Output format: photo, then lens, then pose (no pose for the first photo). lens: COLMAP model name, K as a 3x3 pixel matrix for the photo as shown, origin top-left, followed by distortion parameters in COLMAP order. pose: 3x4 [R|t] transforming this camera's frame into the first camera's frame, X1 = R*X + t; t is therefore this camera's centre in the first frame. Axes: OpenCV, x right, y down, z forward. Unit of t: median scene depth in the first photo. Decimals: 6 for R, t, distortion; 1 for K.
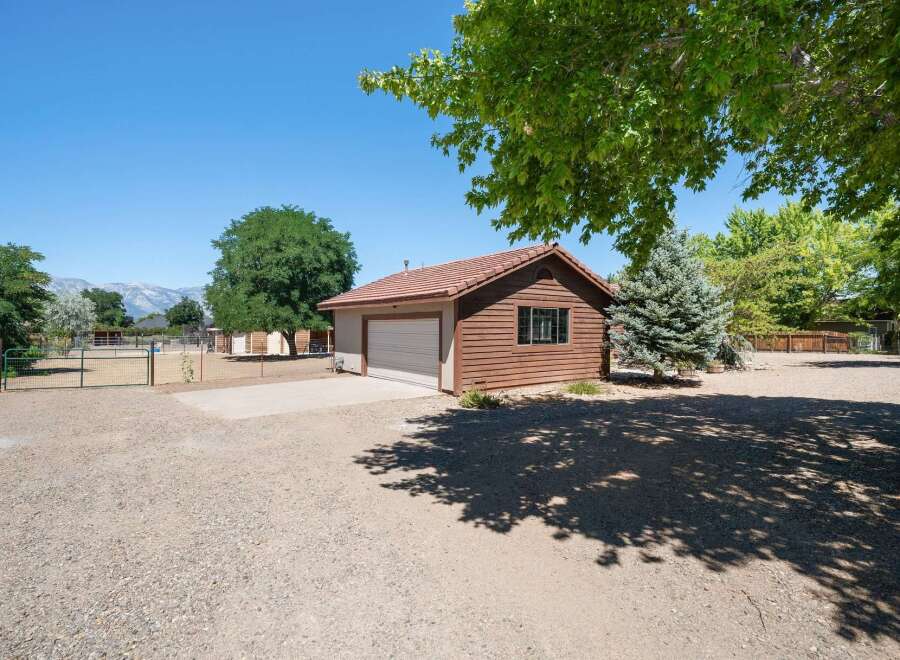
lens RADIAL K [[446.8, 0, 450.0], [0, 446.8, 330.0], [0, 0, 1]] dist [0.000388, -0.001233]
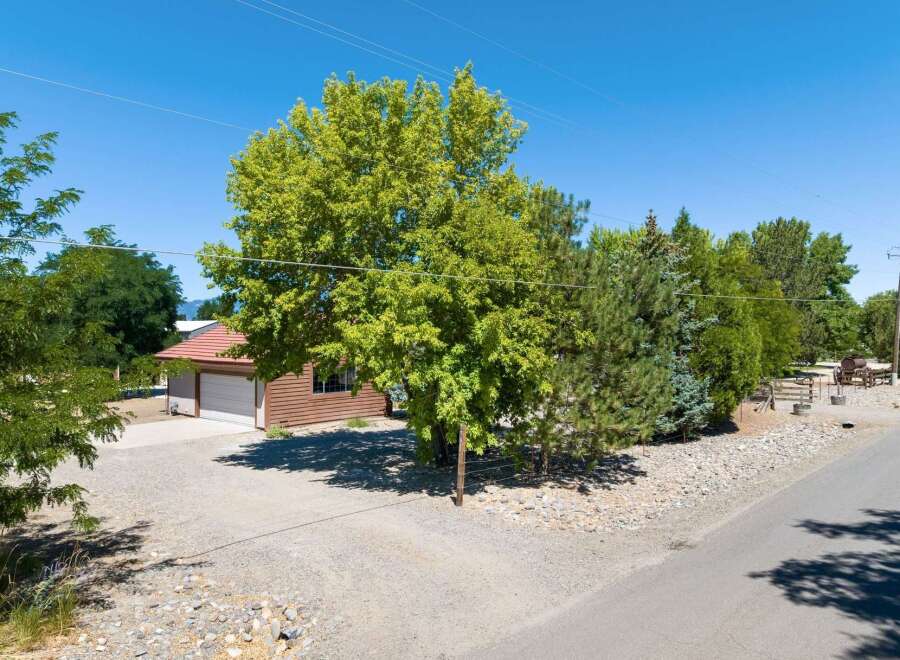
lens RADIAL K [[681.9, 0, 434.0], [0, 681.9, 327.1], [0, 0, 1]] dist [-0.000002, -0.001281]
pose [[0.984352, -0.000226, 0.176214, 0.106067], [0.002655, 0.999905, -0.013552, -0.108976], [-0.176194, 0.013808, 0.984259, -0.880342]]
